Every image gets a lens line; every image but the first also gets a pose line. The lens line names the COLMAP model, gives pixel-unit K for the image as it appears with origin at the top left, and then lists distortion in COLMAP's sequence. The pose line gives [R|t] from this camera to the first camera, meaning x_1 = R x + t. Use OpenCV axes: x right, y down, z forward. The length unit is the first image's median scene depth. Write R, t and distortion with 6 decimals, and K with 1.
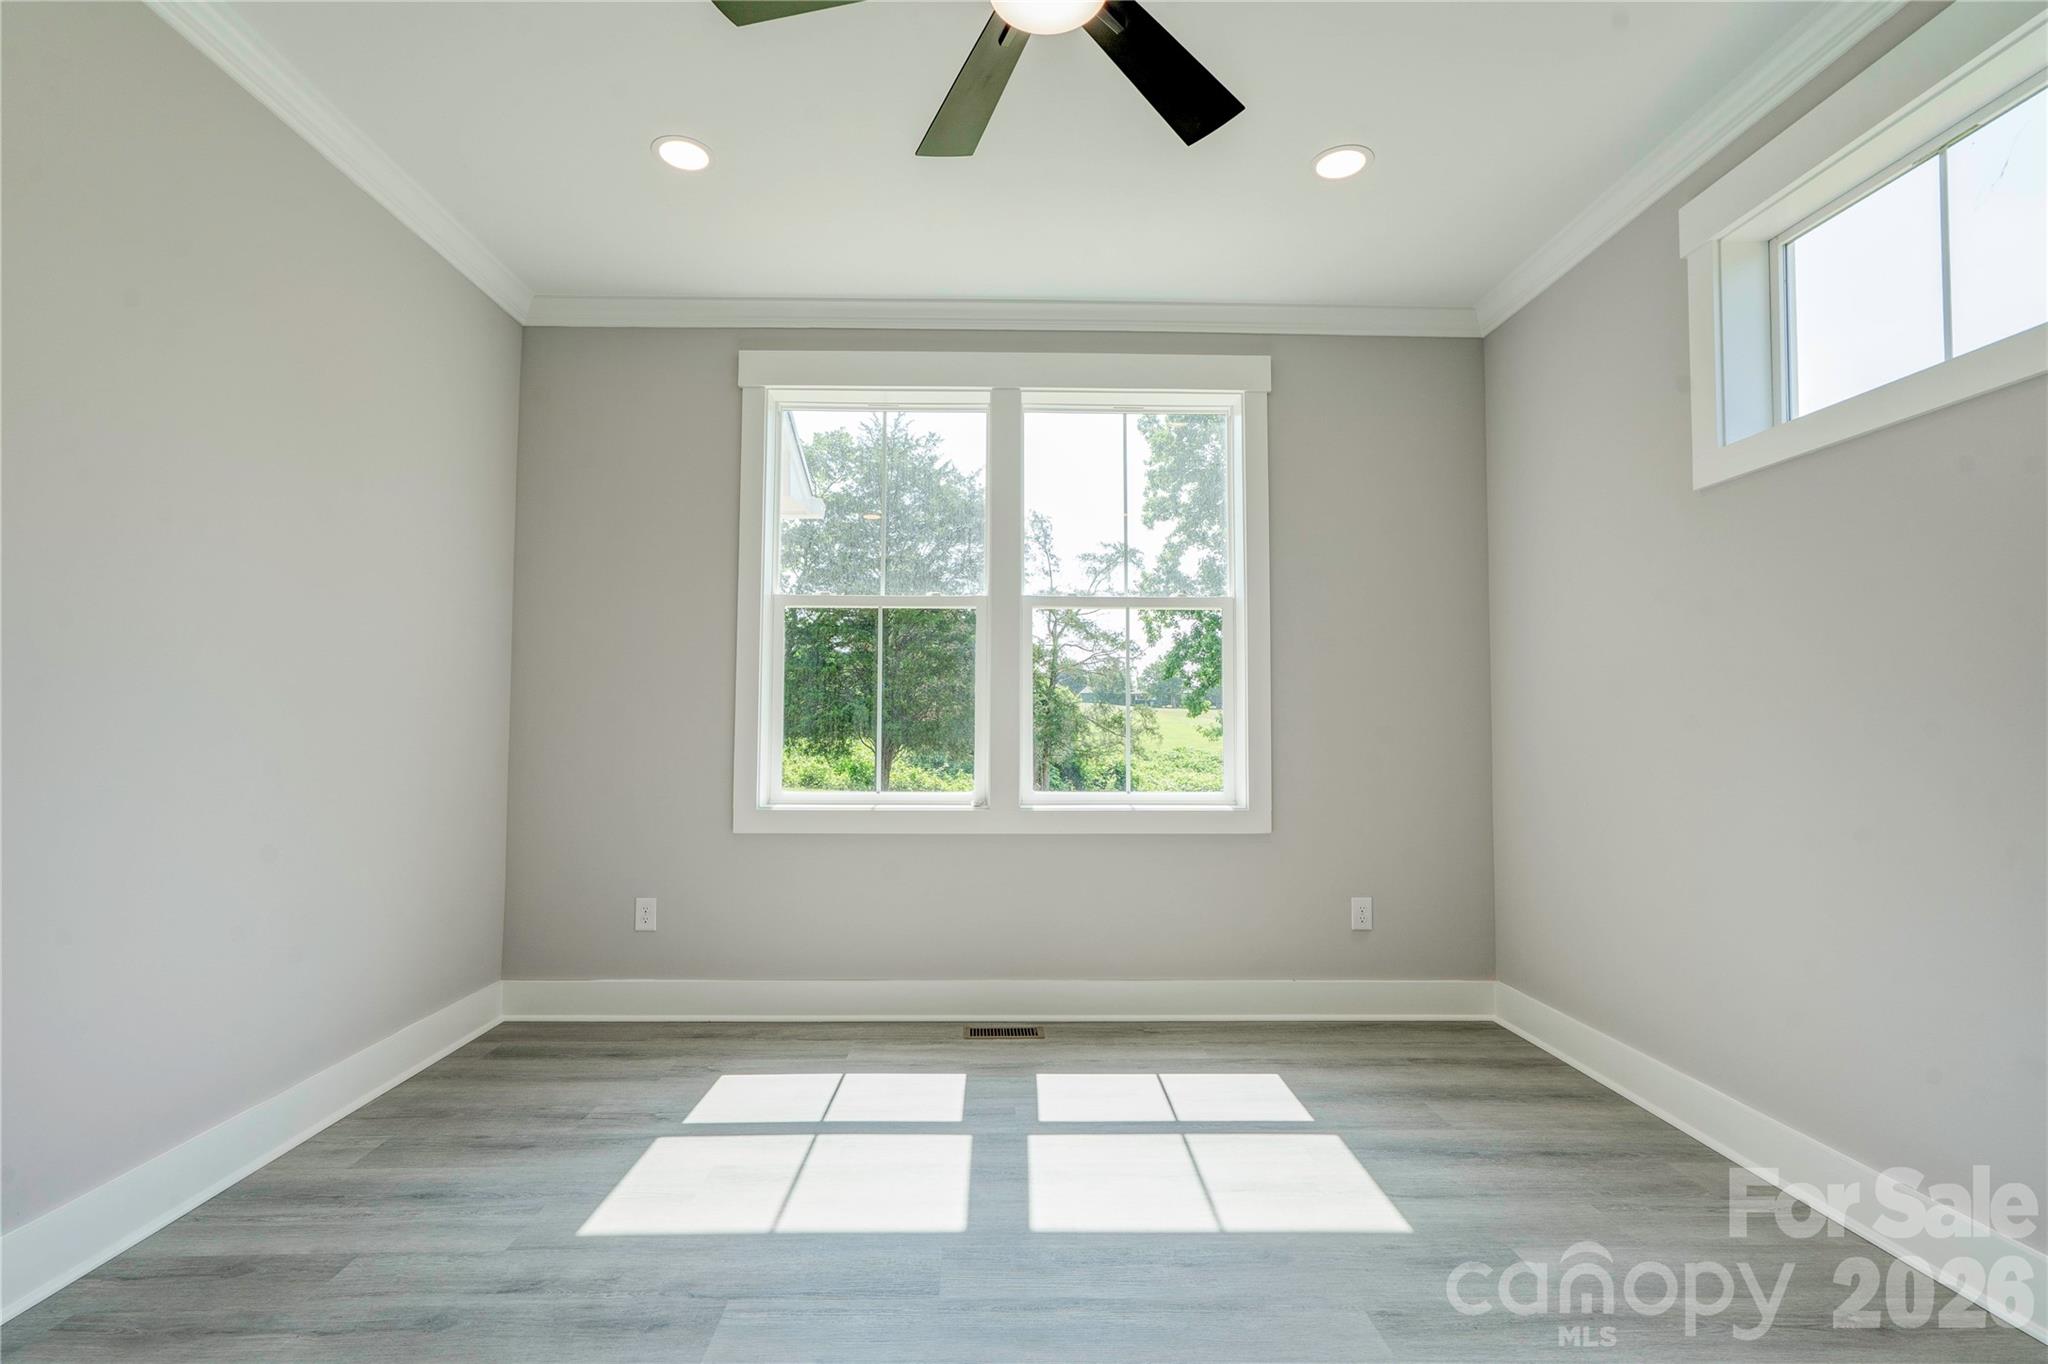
lens RADIAL K [[927.8, 0, 1024.9], [0, 927.8, 681.9], [0, 0, 1]] dist [0.001962, 0.007608]
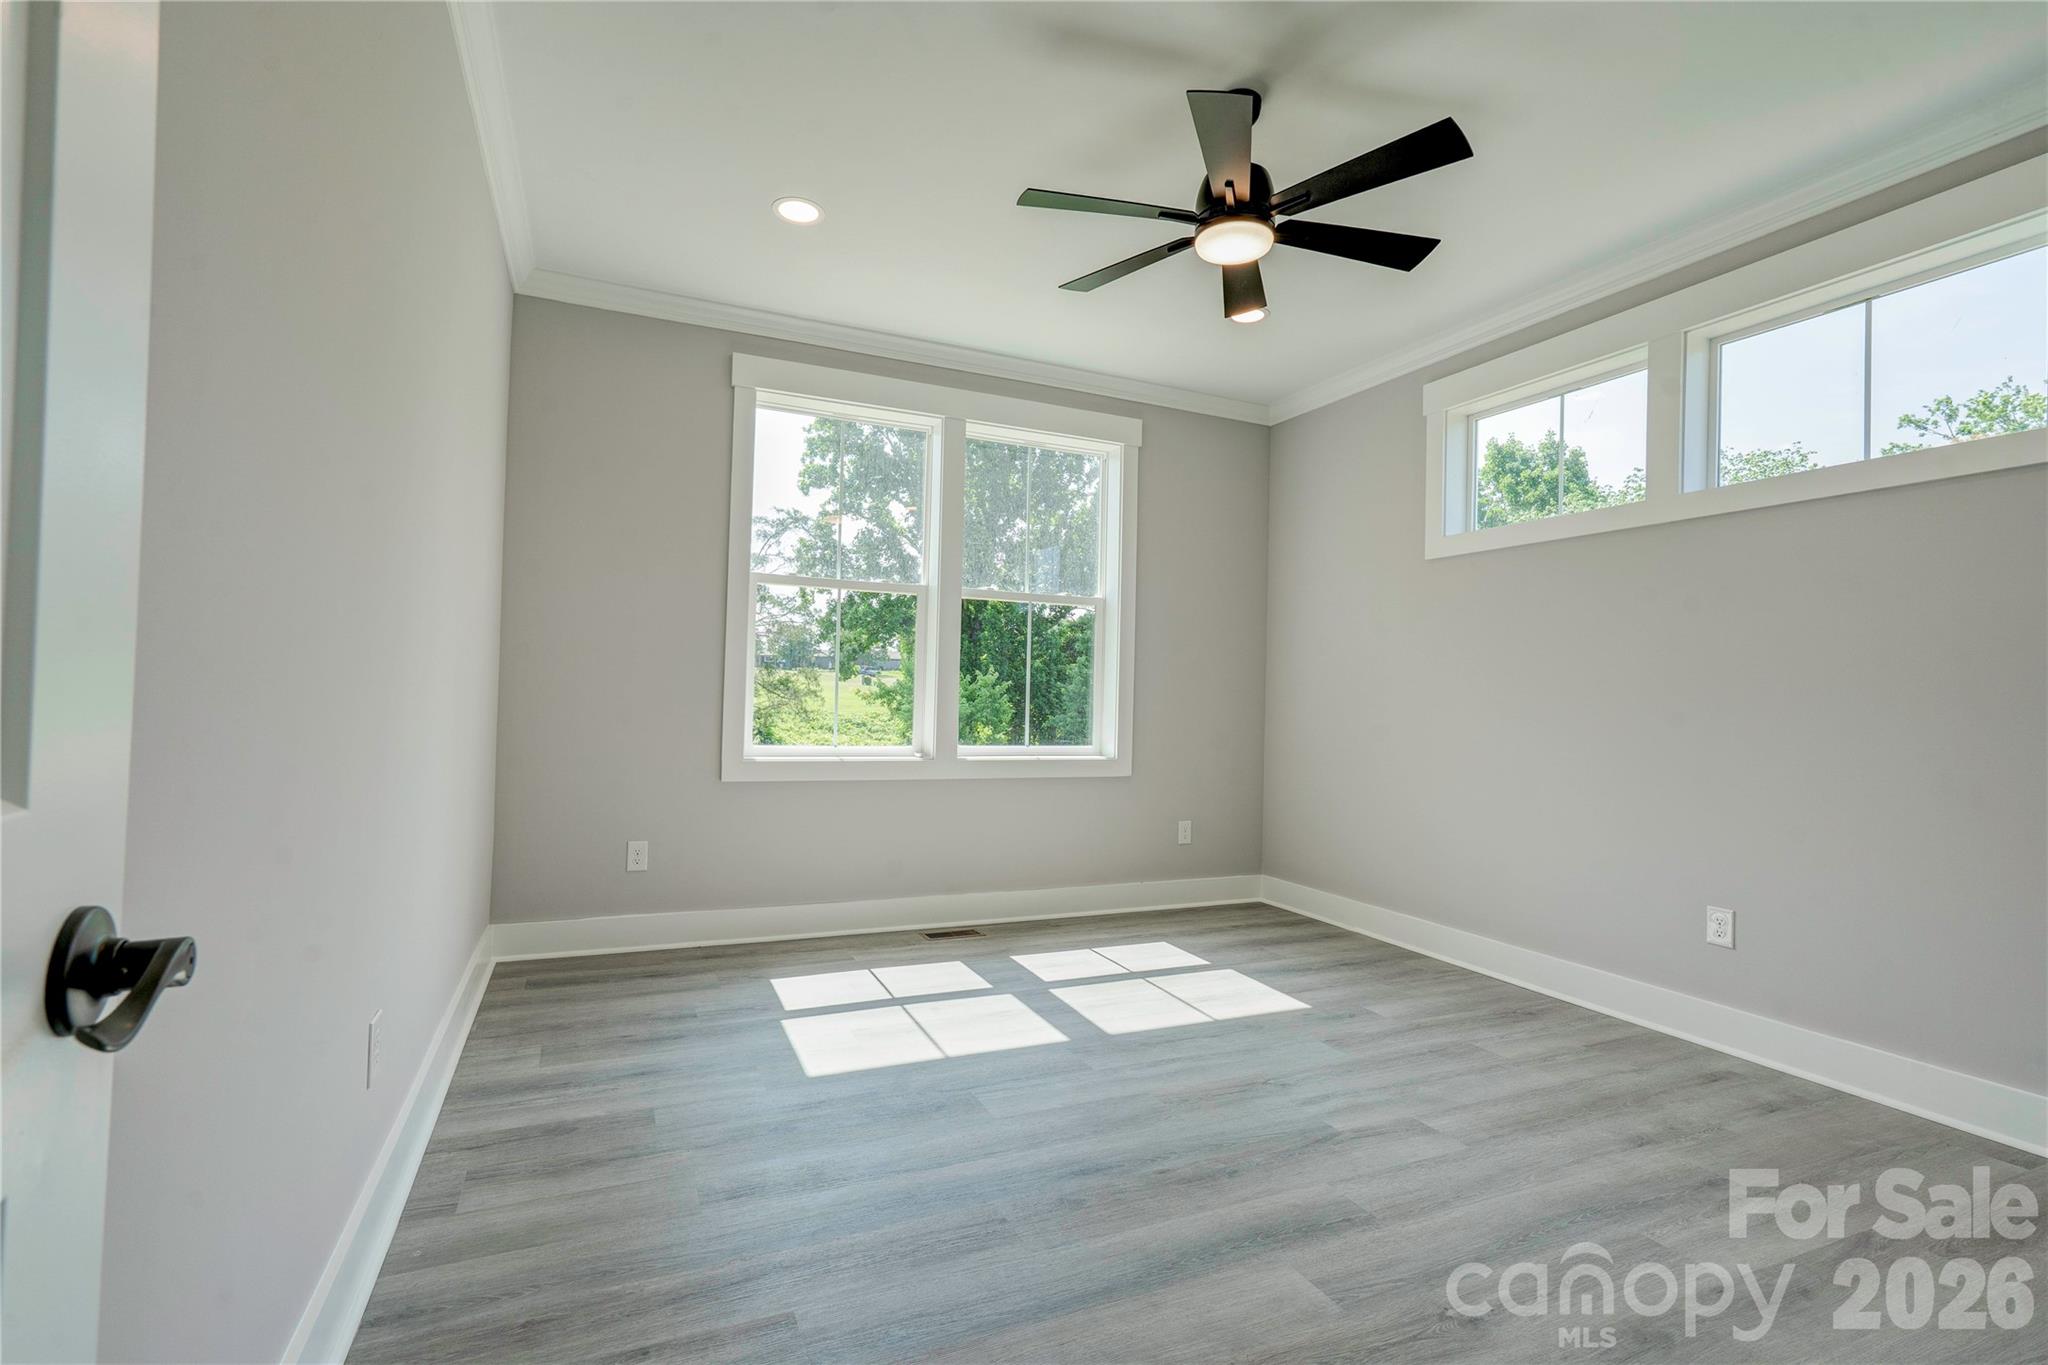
lens RADIAL K [[927.8, 0, 985.8], [0, 927.8, 680.1], [0, 0, 1]] dist [0.001962, 0.007608]
pose [[0.924726, 0.026851, 0.379684, -0.506997], [-0.041486, 0.998676, 0.030414, -0.011024], [-0.378365, -0.043876, 0.924616, -0.189488]]
